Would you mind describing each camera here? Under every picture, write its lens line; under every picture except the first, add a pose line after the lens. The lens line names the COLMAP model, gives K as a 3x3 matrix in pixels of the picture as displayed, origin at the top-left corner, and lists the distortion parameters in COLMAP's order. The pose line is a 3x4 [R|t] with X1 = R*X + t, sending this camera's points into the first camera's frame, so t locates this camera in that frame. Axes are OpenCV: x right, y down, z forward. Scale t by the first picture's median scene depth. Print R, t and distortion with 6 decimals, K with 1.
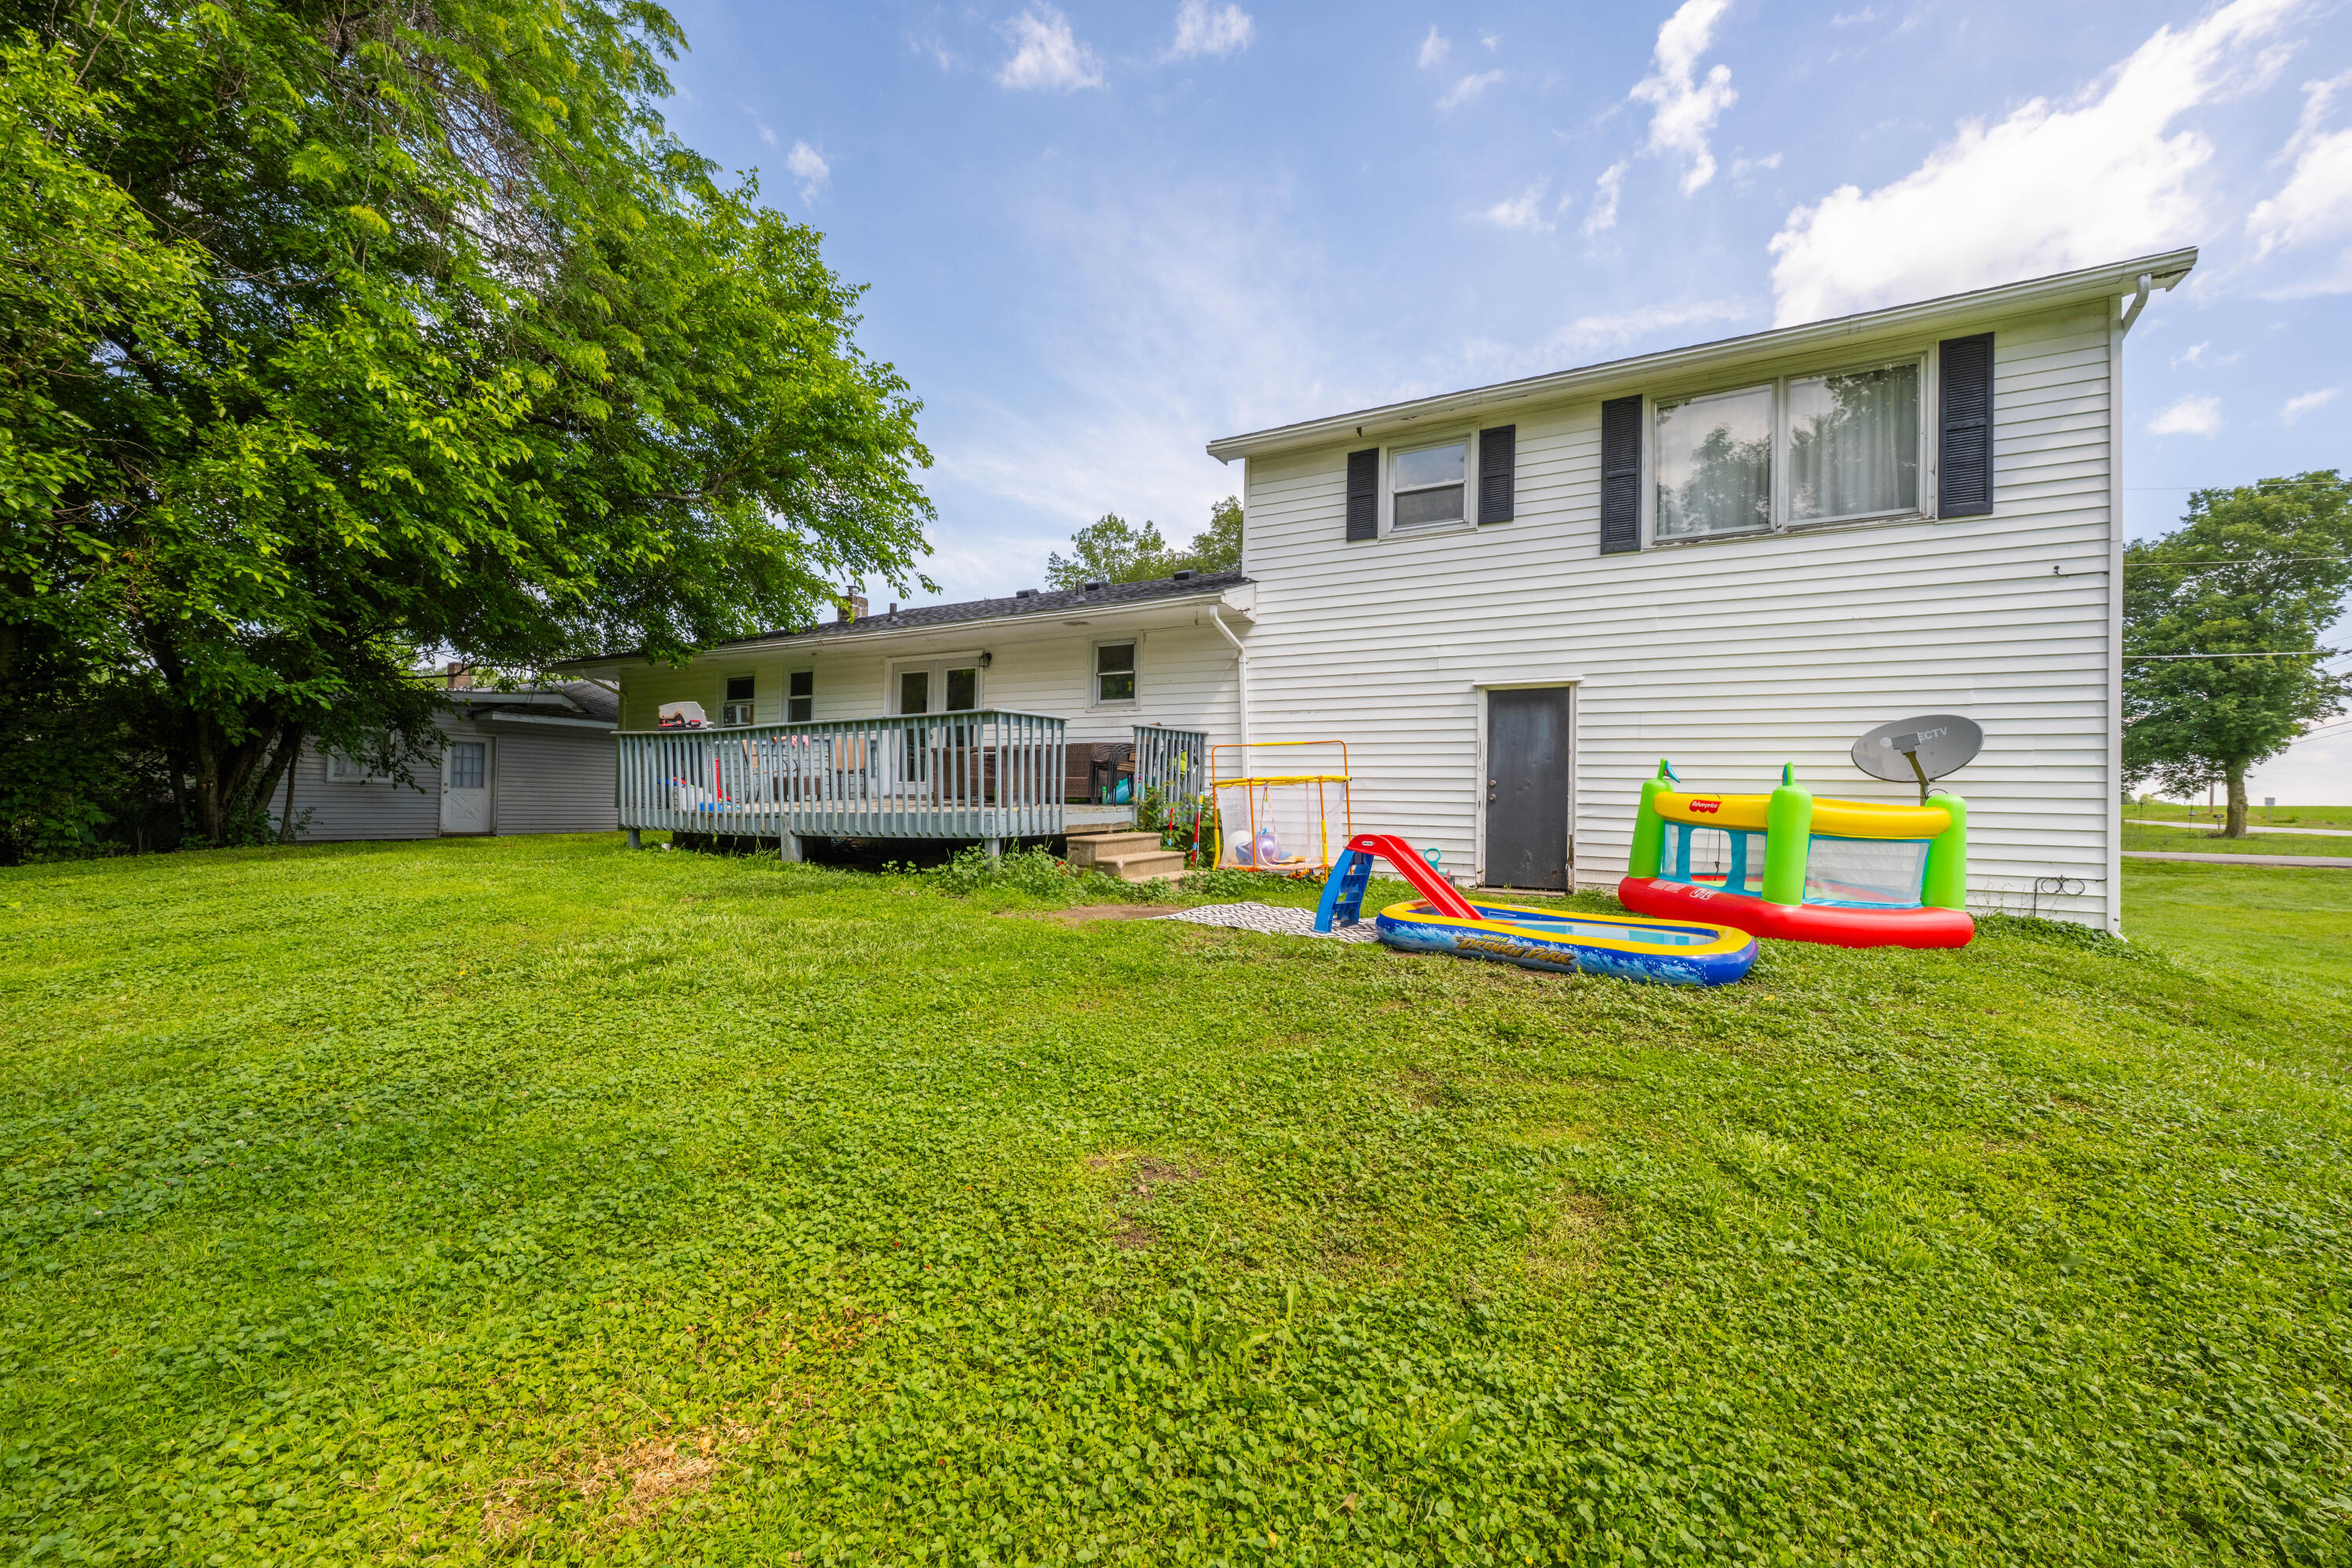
lens RADIAL K [[953.8, 0, 1176.0], [0, 953.8, 784.0], [0, 0, 1]] dist [0.001449, 0.000383]
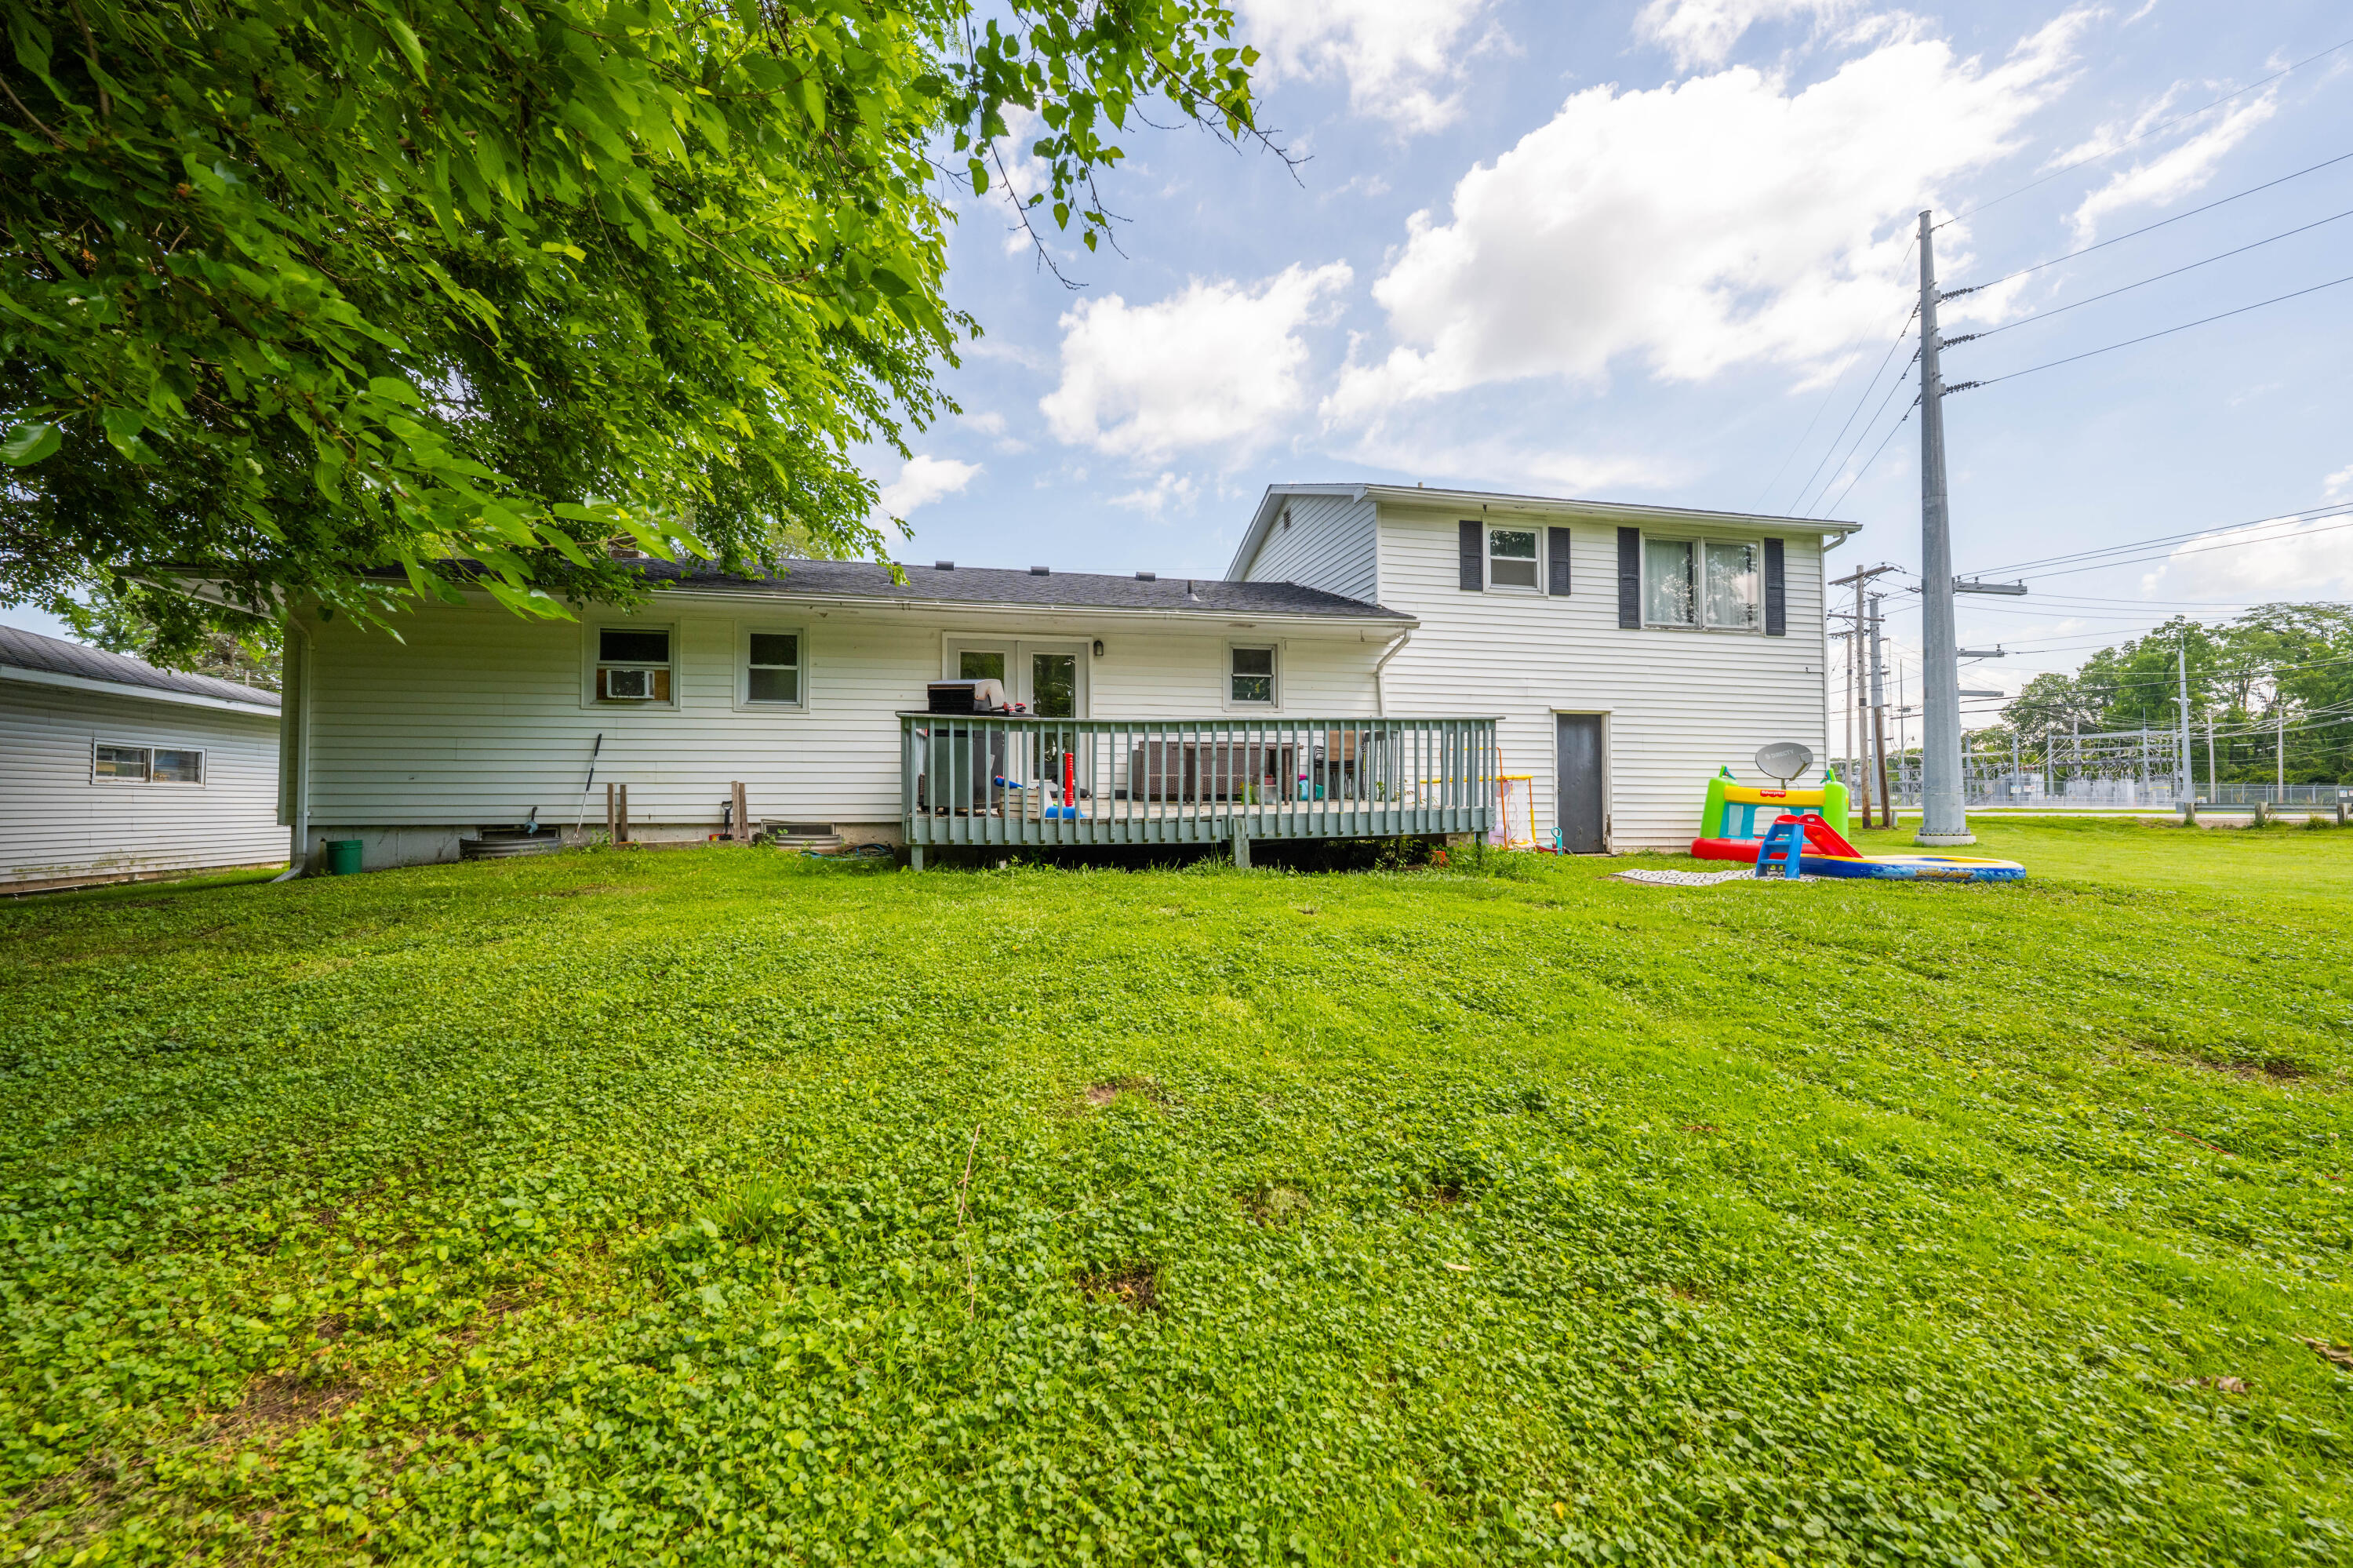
lens RADIAL K [[949.5, 0, 1176.5], [0, 949.5, 784.0], [0, 0, 1]] dist [-0.001628, 0.000265]
pose [[0.734071, -0.007595, 0.679030, -1.061895], [-0.000560, 0.999930, 0.011790, -0.010664], [-0.679072, -0.009036, 0.734016, 0.359865]]
